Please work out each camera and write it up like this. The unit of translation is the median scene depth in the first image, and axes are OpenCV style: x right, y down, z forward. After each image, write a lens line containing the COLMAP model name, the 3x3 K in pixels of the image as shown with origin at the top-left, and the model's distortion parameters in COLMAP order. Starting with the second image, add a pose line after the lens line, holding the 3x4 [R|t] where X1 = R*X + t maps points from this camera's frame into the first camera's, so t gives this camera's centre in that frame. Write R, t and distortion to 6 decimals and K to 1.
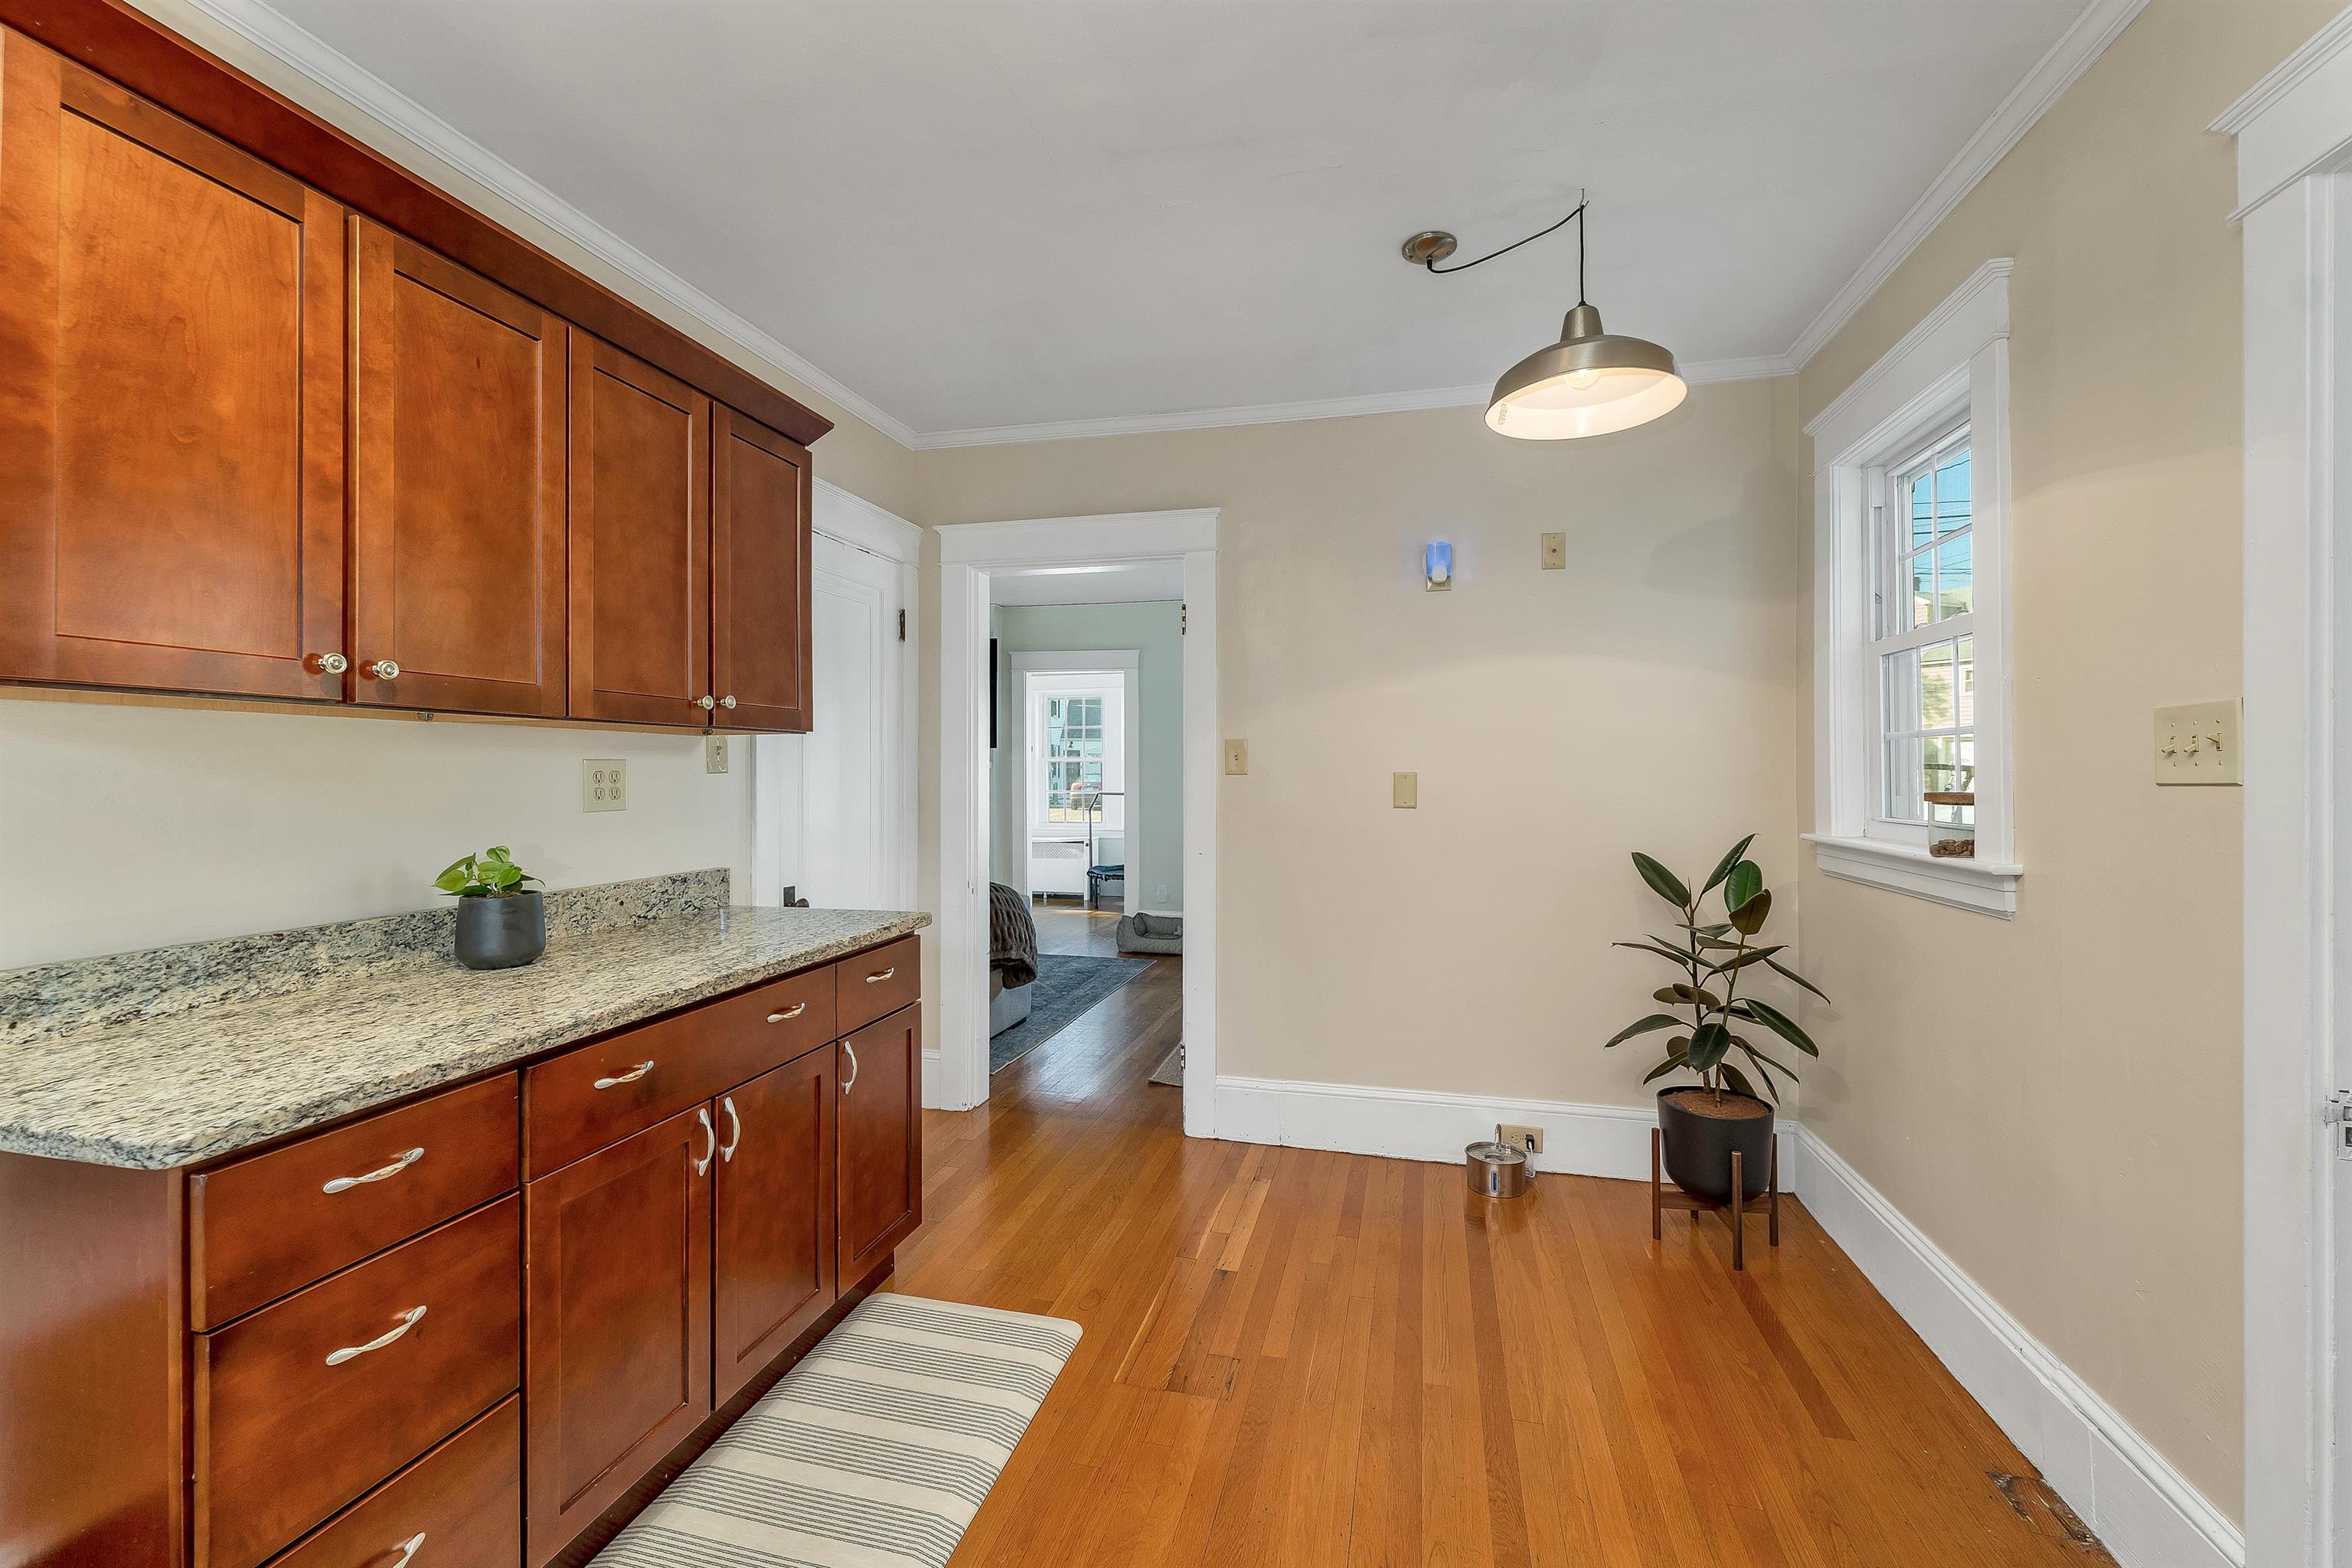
lens RADIAL K [[986.4, 0, 1158.2], [0, 986.4, 771.3], [0, 0, 1]] dist [0.000499, 0.000198]
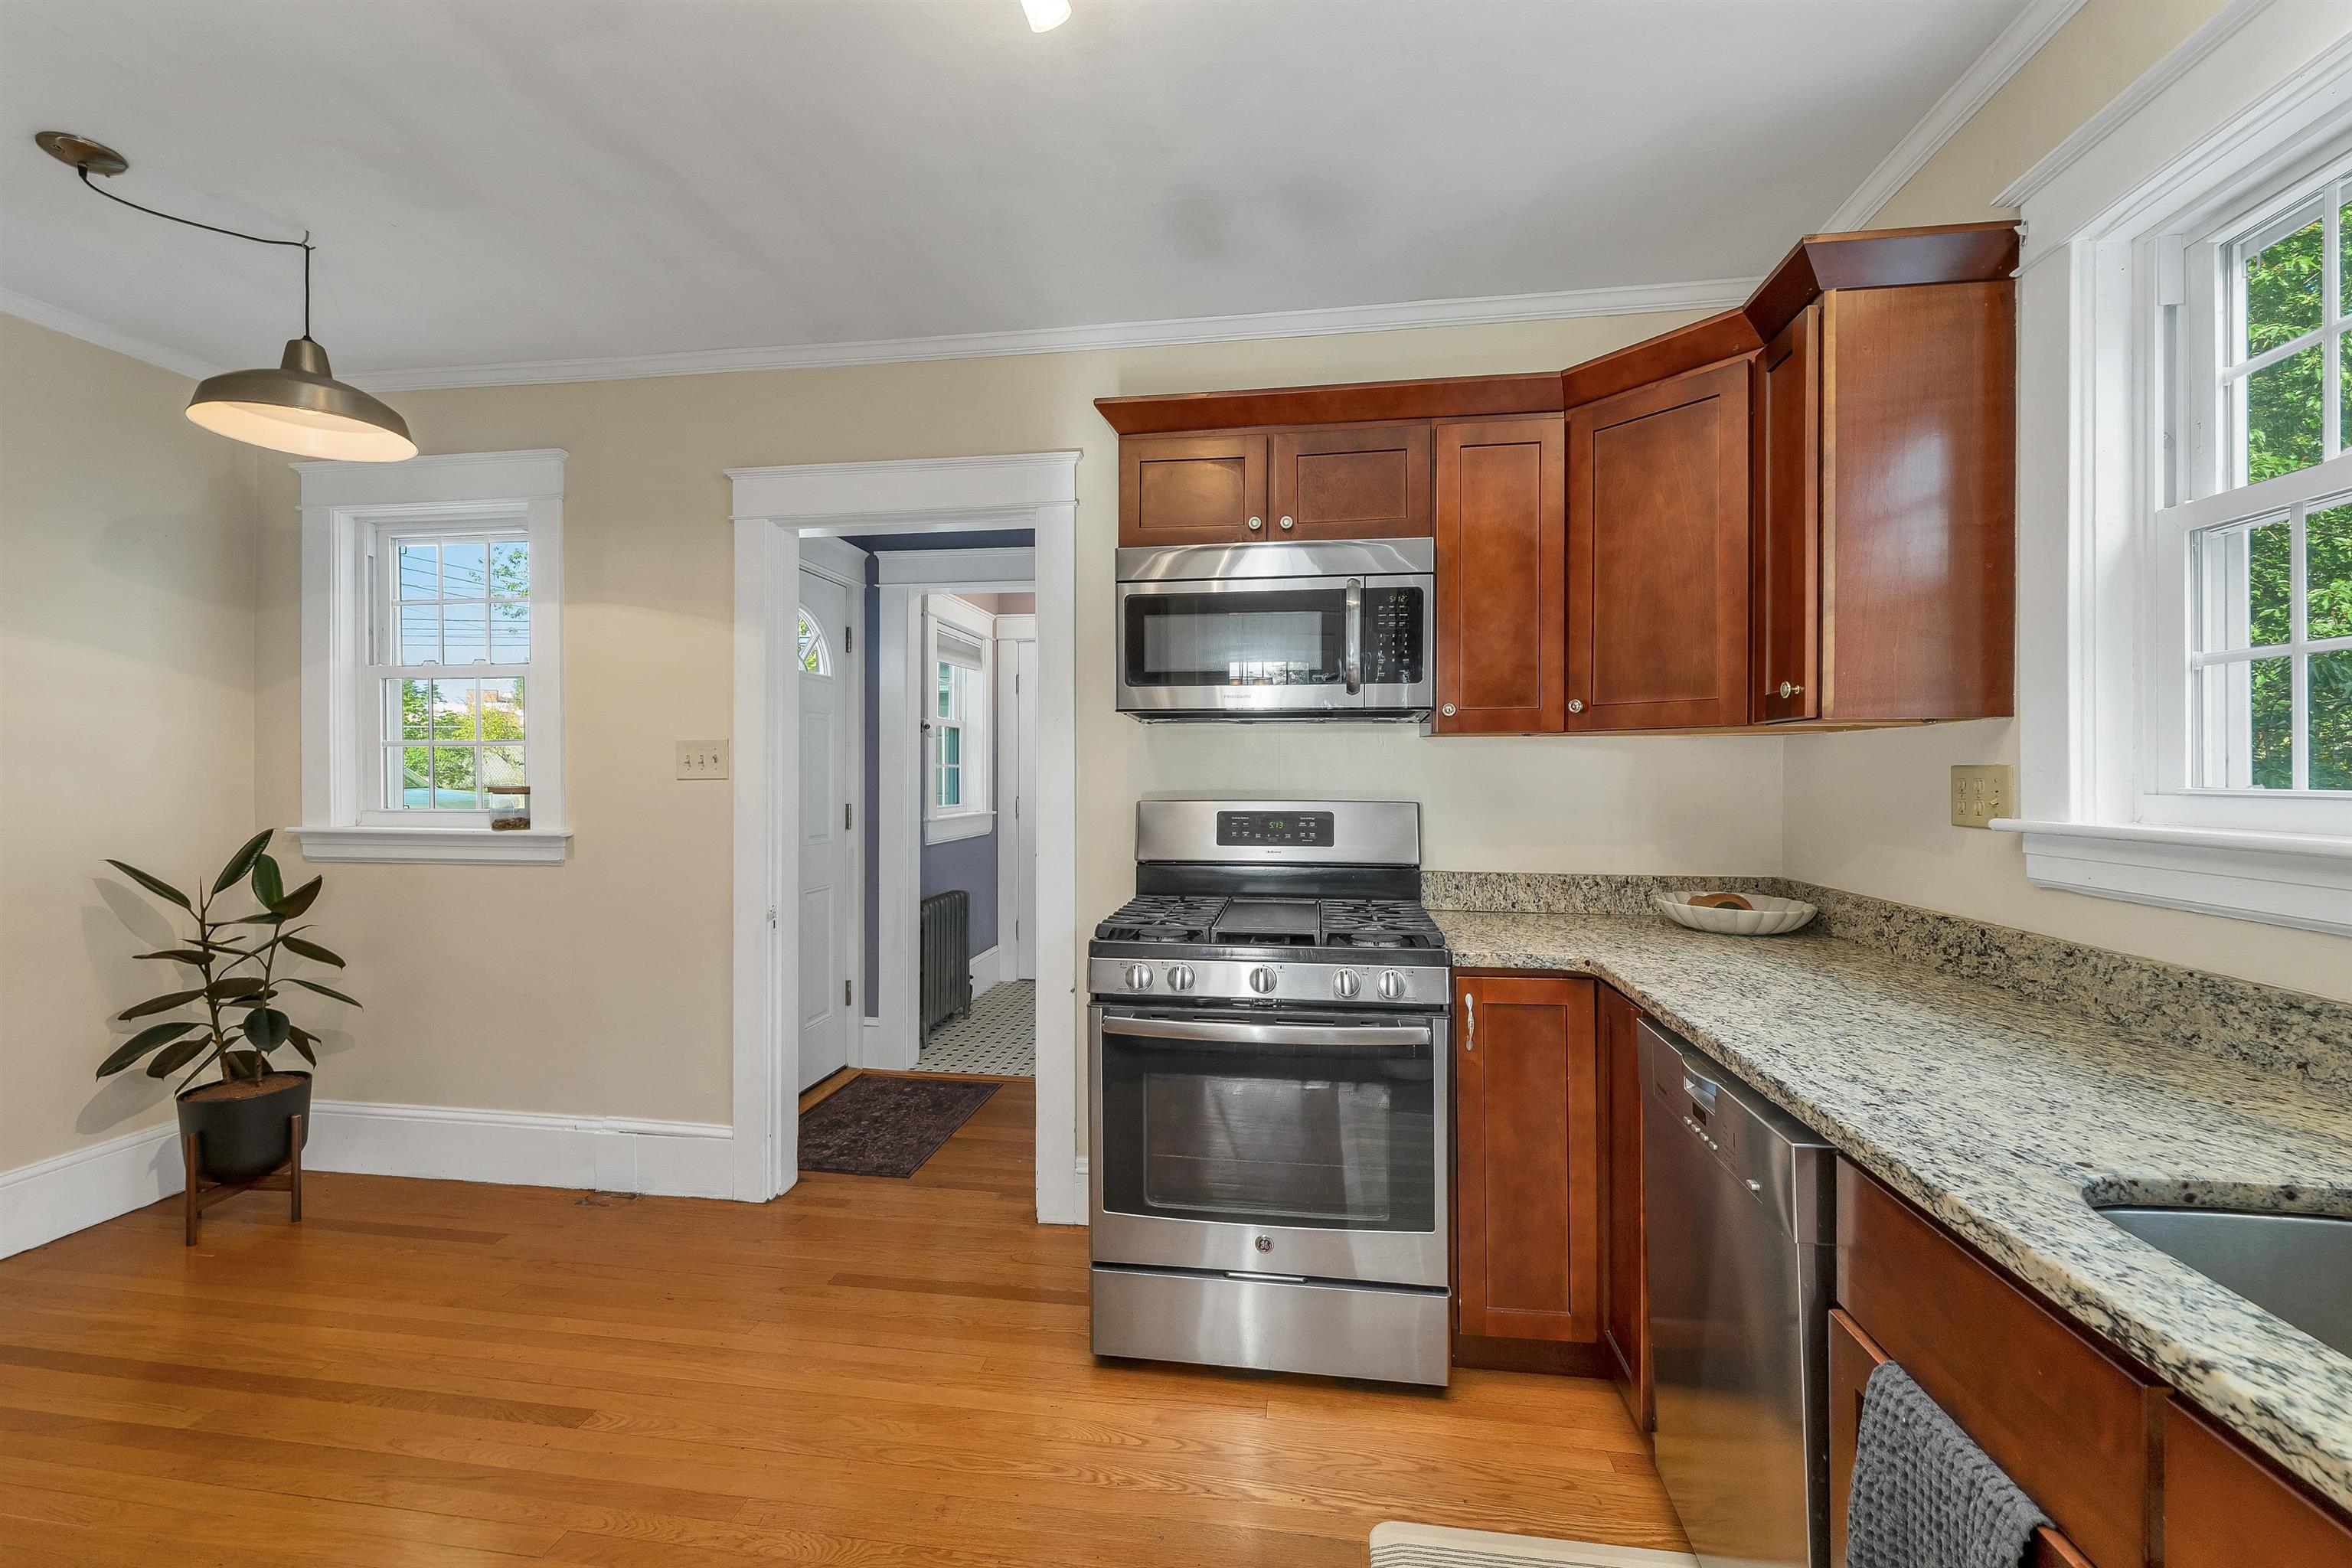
lens RADIAL K [[1003.1, 0, 1162.8], [0, 1003.1, 788.5], [0, 0, 1]] dist [0.005976, 0.000412]
pose [[-0.101737, -0.014505, 0.994706, -0.777869], [-0.002084, 0.999895, 0.014368, 0.001500], [-0.994809, -0.000611, -0.101757, 0.180738]]
